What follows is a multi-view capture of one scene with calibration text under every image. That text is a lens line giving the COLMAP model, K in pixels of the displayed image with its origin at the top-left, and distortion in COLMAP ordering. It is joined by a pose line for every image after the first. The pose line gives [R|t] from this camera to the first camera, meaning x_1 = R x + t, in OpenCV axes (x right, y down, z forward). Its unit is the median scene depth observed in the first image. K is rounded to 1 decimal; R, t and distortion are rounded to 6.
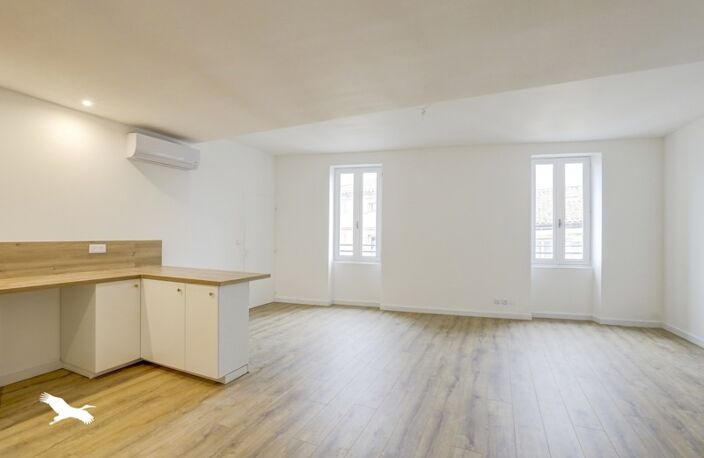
lens RADIAL K [[321.3, 0, 351.9], [0, 321.3, 232.7], [0, 0, 1]] dist [0.001269, 0.000262]
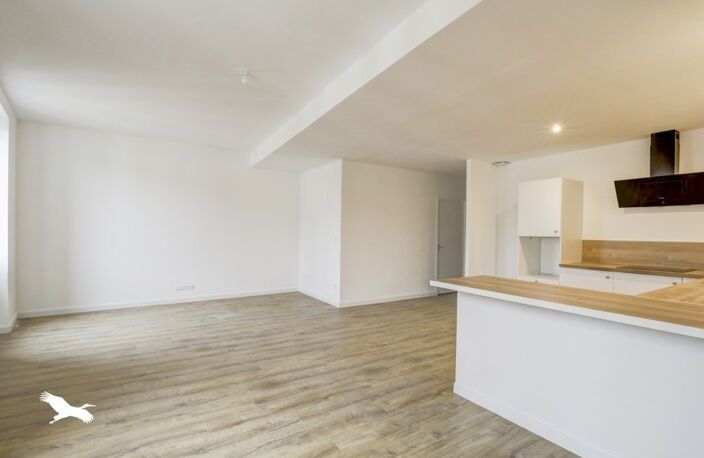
lens RADIAL K [[321.3, 0, 351.9], [0, 321.3, 232.7], [0, 0, 1]] dist [0.001269, 0.000262]
pose [[-0.828161, -0.026186, 0.559879, -0.450465], [-0.030006, 0.999547, 0.002365, 0.018257], [-0.559687, -0.014841, -0.828571, 1.490982]]
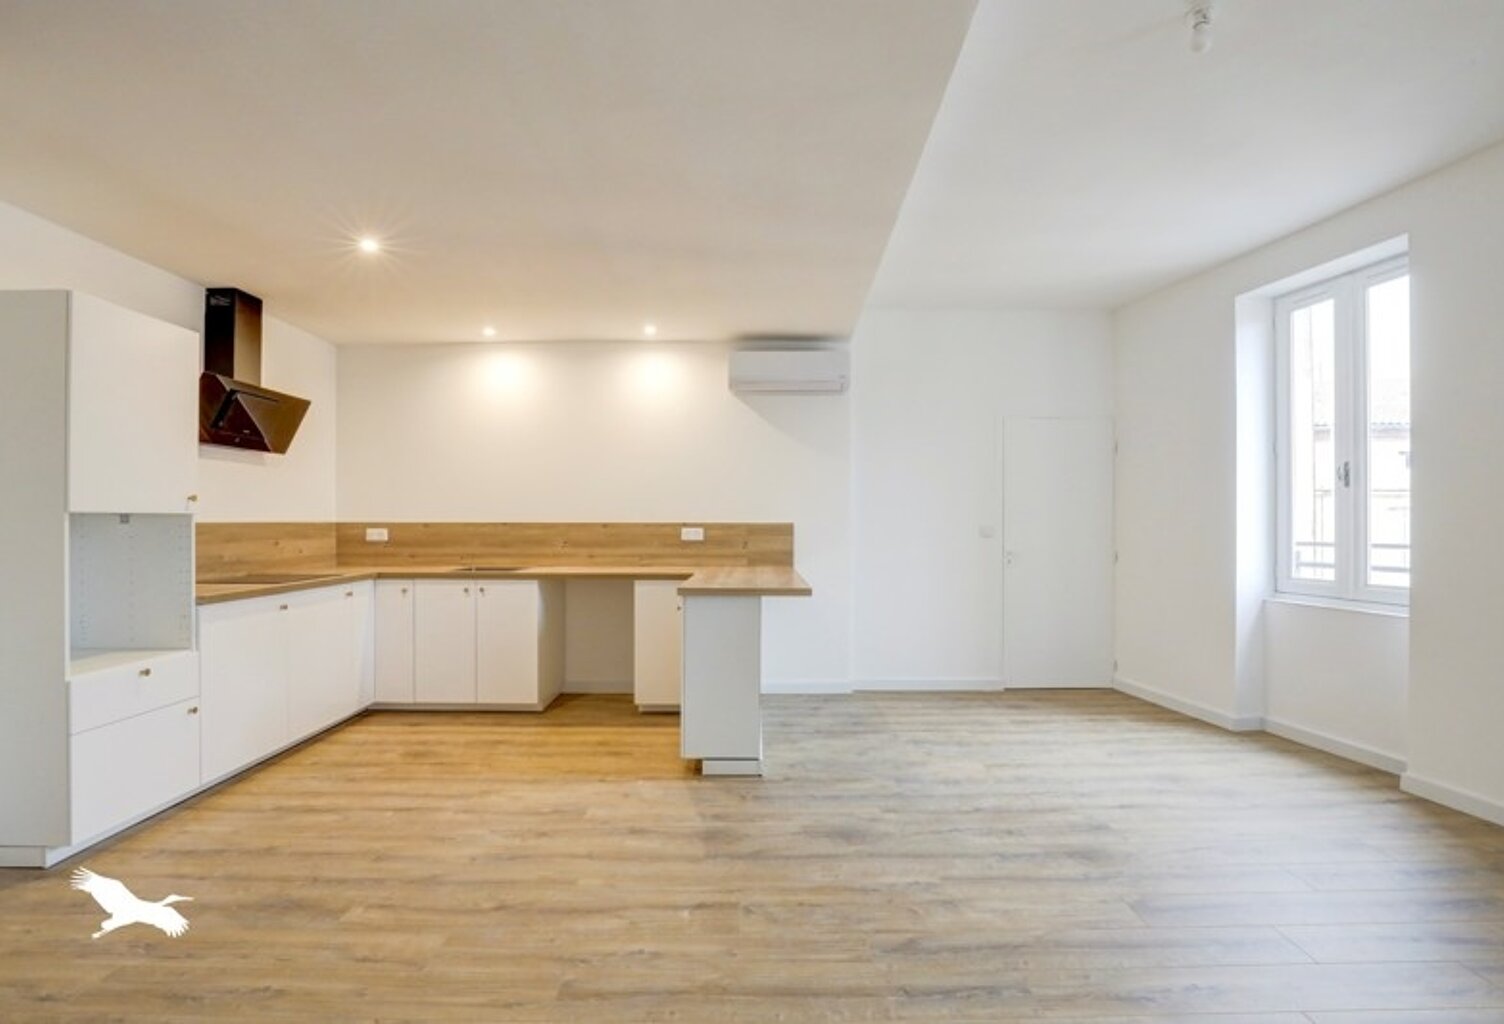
lens RADIAL K [[726.5, 0, 783.5], [0, 726.5, 519.4], [0, 0, 1]] dist [-0.014640, 0.000060]
pose [[0.440051, -0.015472, -0.897839, 0.589976], [0.005953, 0.999880, -0.014313, 0.035246], [0.897953, 0.000954, 0.440091, 0.422357]]
